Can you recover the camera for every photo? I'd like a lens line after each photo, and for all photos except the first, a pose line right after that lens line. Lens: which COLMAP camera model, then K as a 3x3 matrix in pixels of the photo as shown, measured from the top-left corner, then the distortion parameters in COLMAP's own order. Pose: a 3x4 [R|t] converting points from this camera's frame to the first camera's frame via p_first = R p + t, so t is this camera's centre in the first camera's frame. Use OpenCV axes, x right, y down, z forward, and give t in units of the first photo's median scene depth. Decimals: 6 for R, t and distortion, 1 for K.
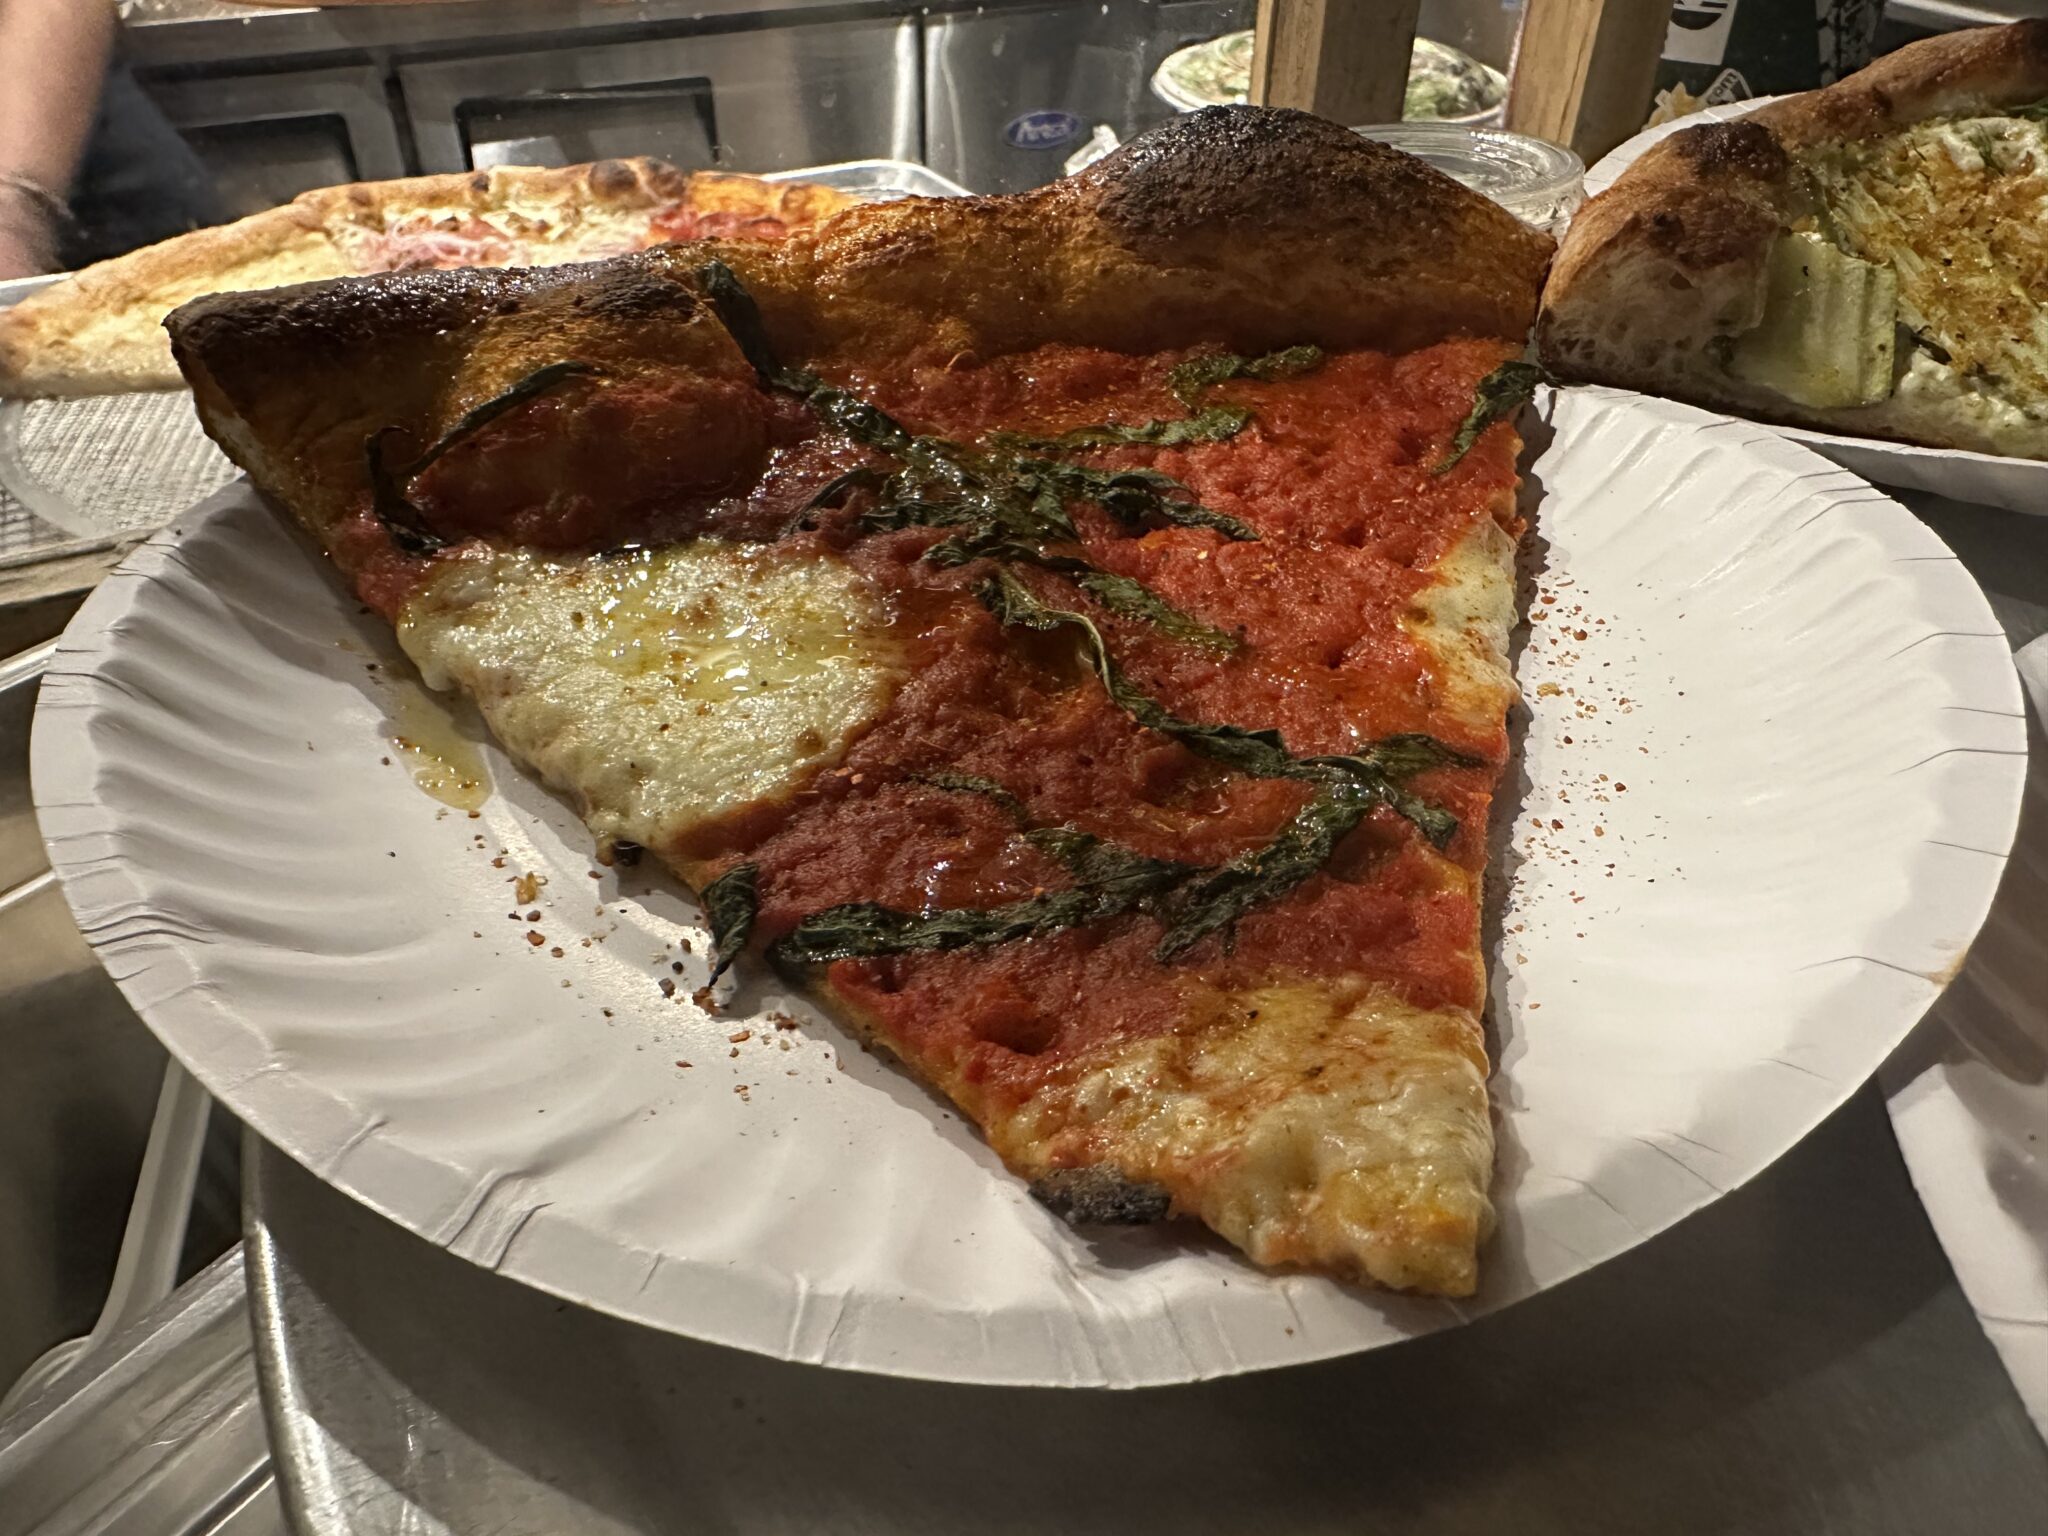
lens RADIAL K [[1431.9, 0, 1024.0], [0, 1431.9, 768.0], [0, 0, 1]] dist [-0.008799, 0.001171]
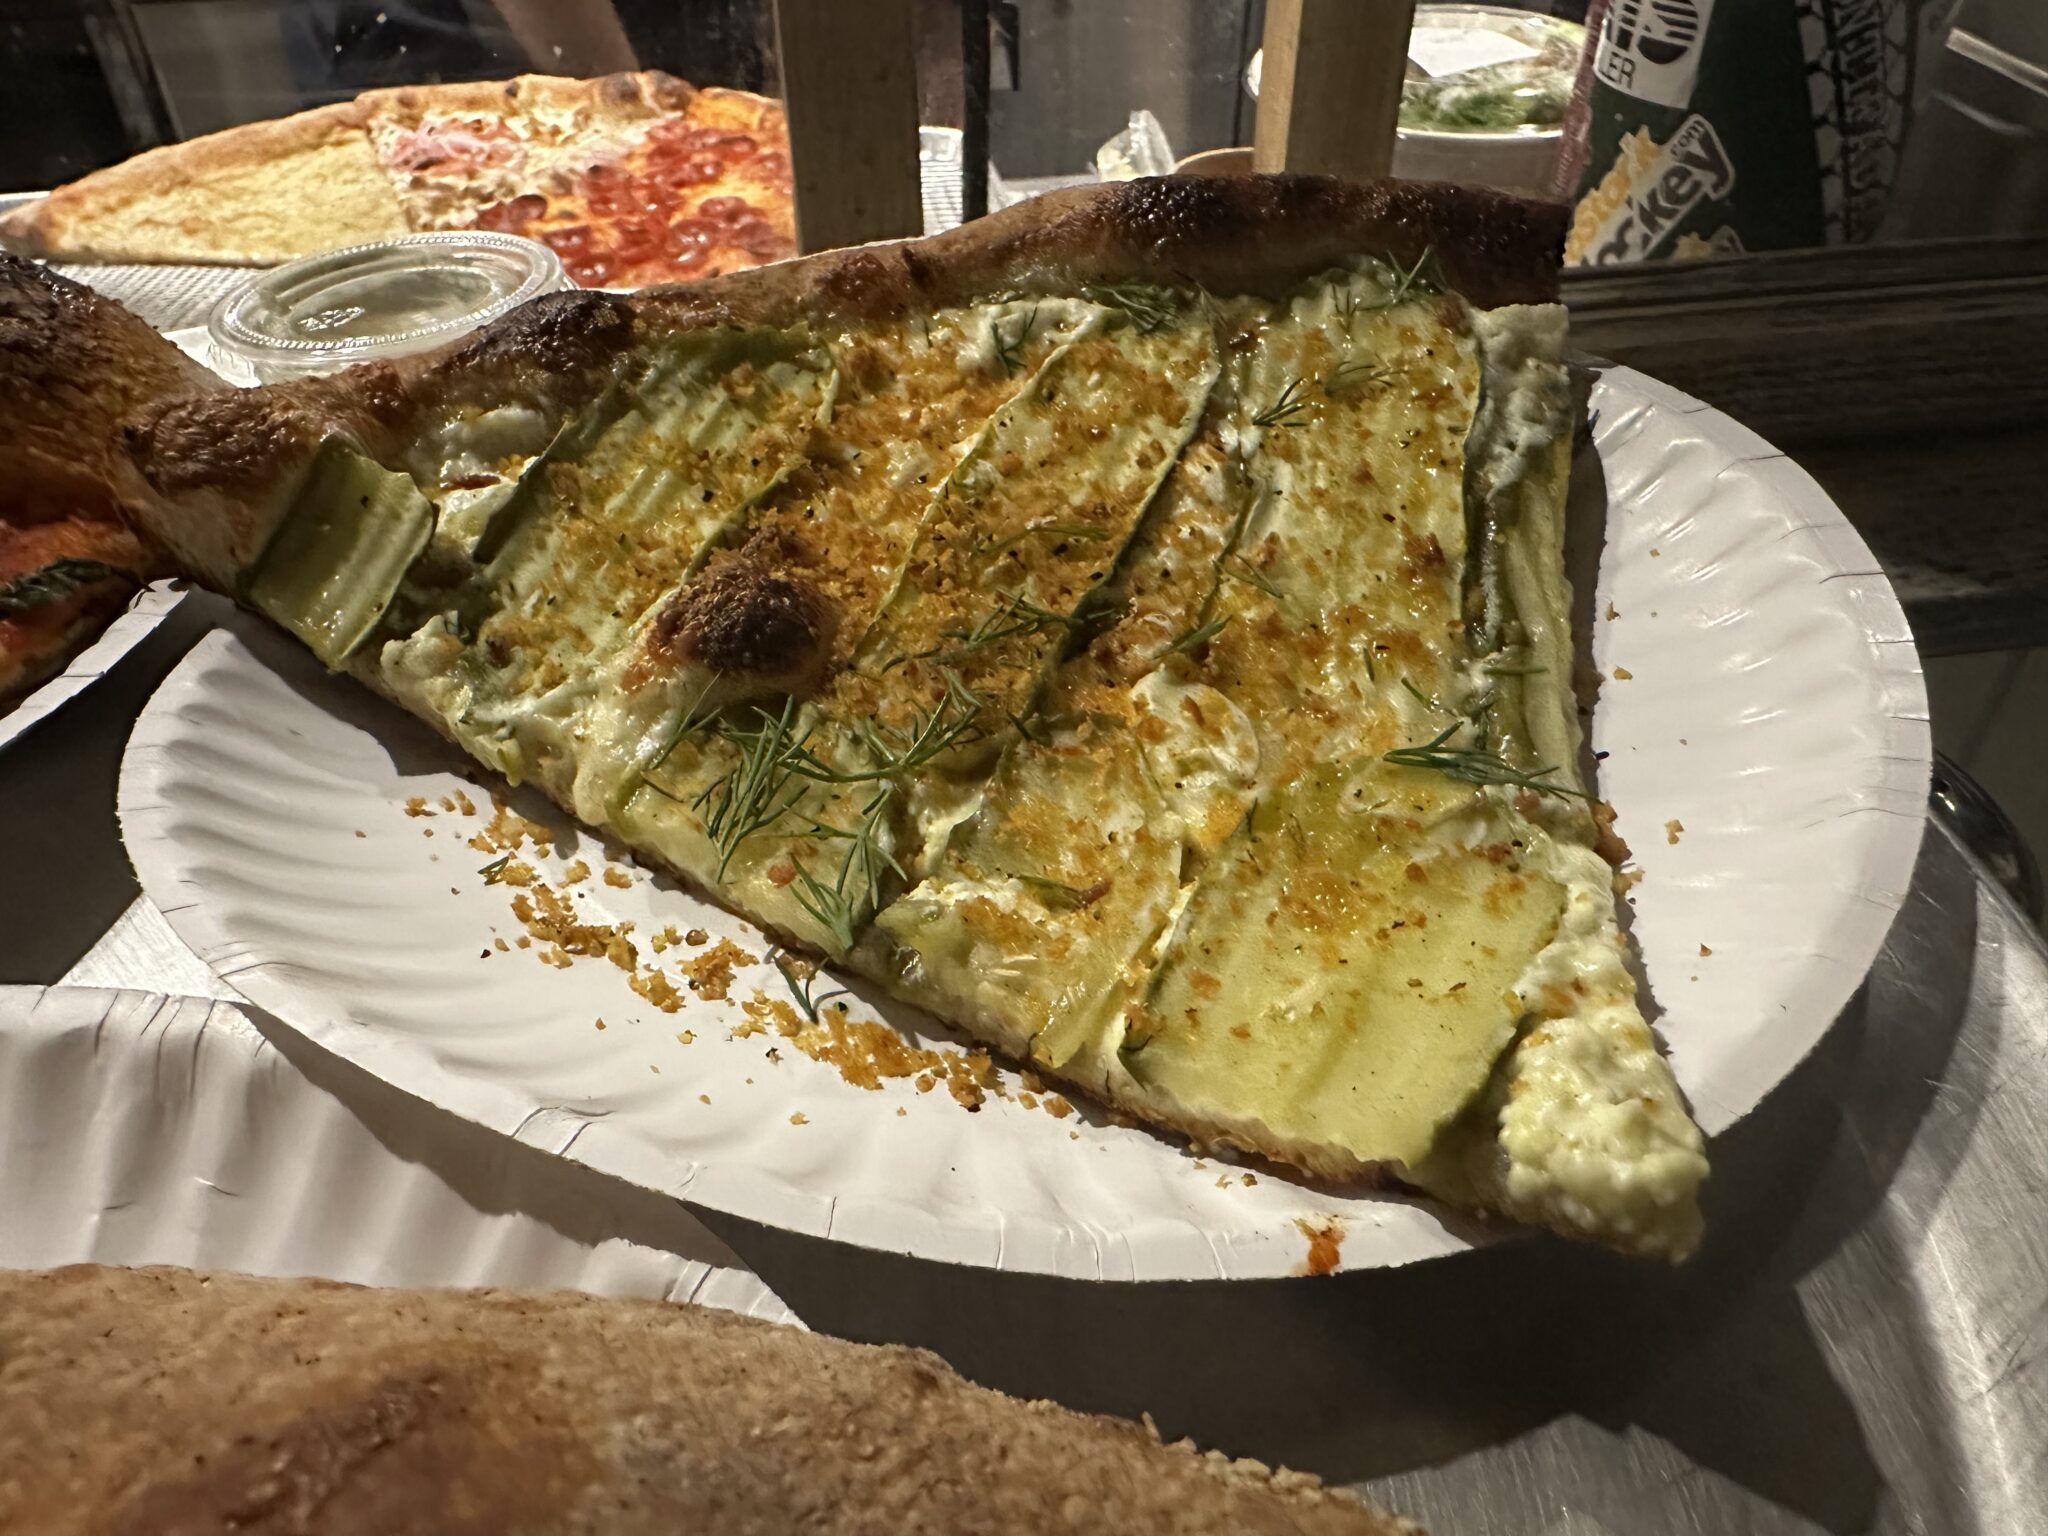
lens RADIAL K [[1431.9, 0, 1024.0], [0, 1431.9, 768.0], [0, 0, 1]] dist [-0.008799, 0.001171]
pose [[0.949490, 0.186253, -0.252542, 0.911305], [-0.172440, 0.982086, 0.075975, -0.261787], [0.262169, -0.028589, 0.964599, 0.211877]]
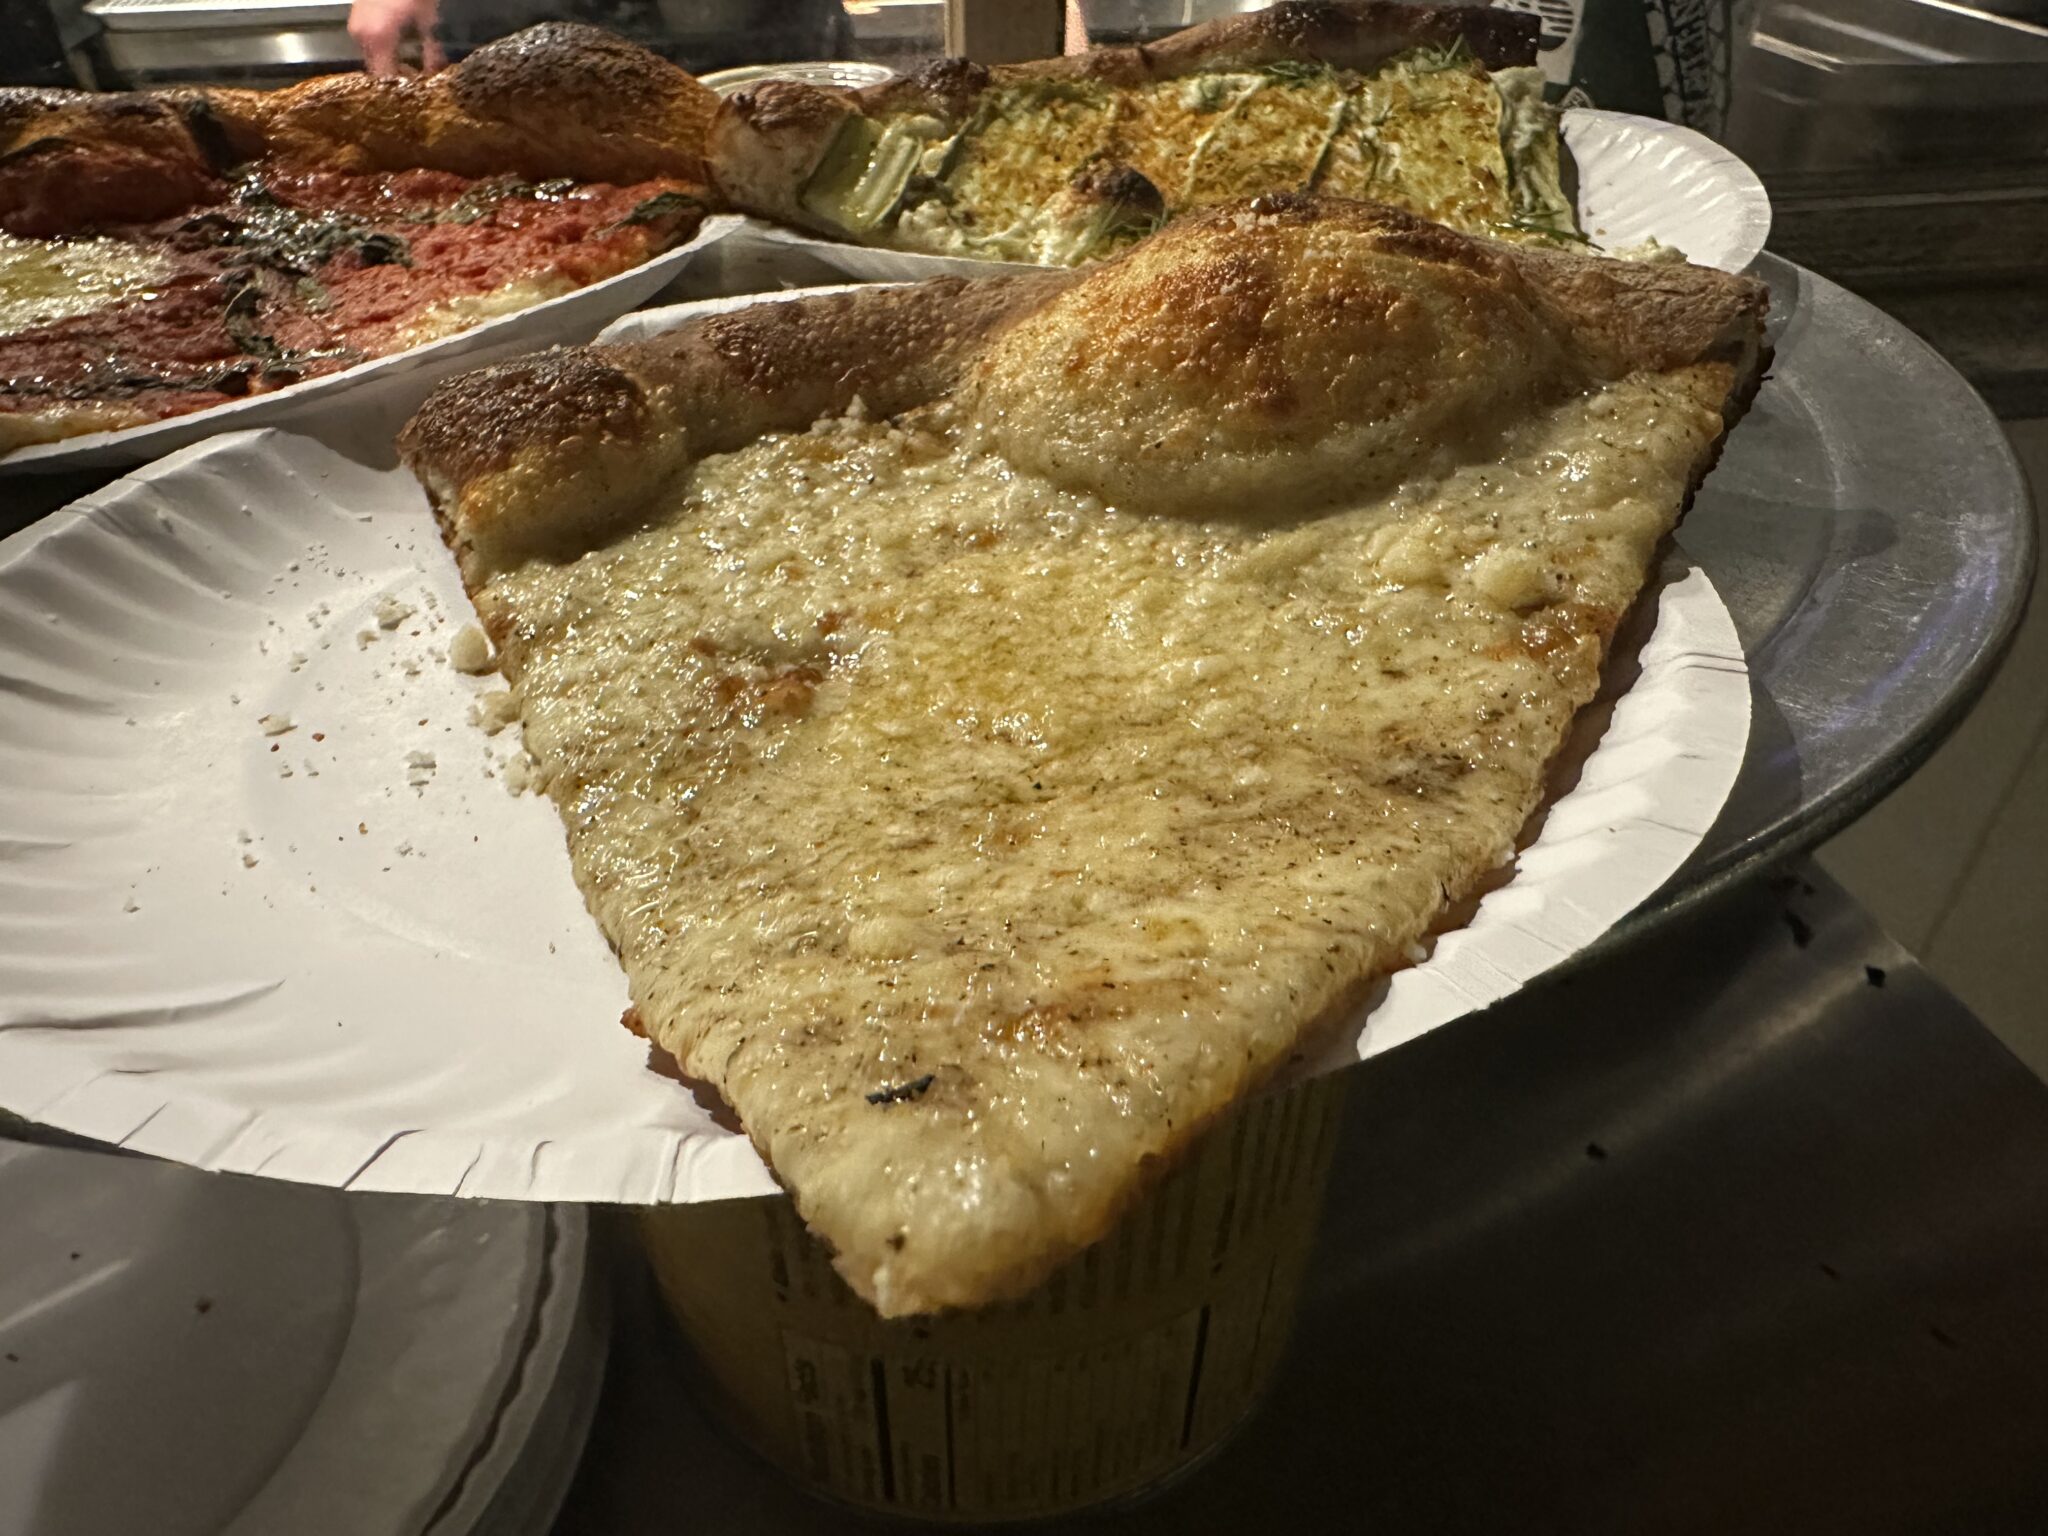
lens RADIAL K [[1431.9, 0, 1024.0], [0, 1431.9, 768.0], [0, 0, 1]] dist [-0.008799, 0.001171]
pose [[0.971609, 0.136048, -0.193562, 0.825173], [-0.140772, 0.989983, -0.010794, 0.218543], [0.190155, 0.037735, 0.981029, -0.303972]]
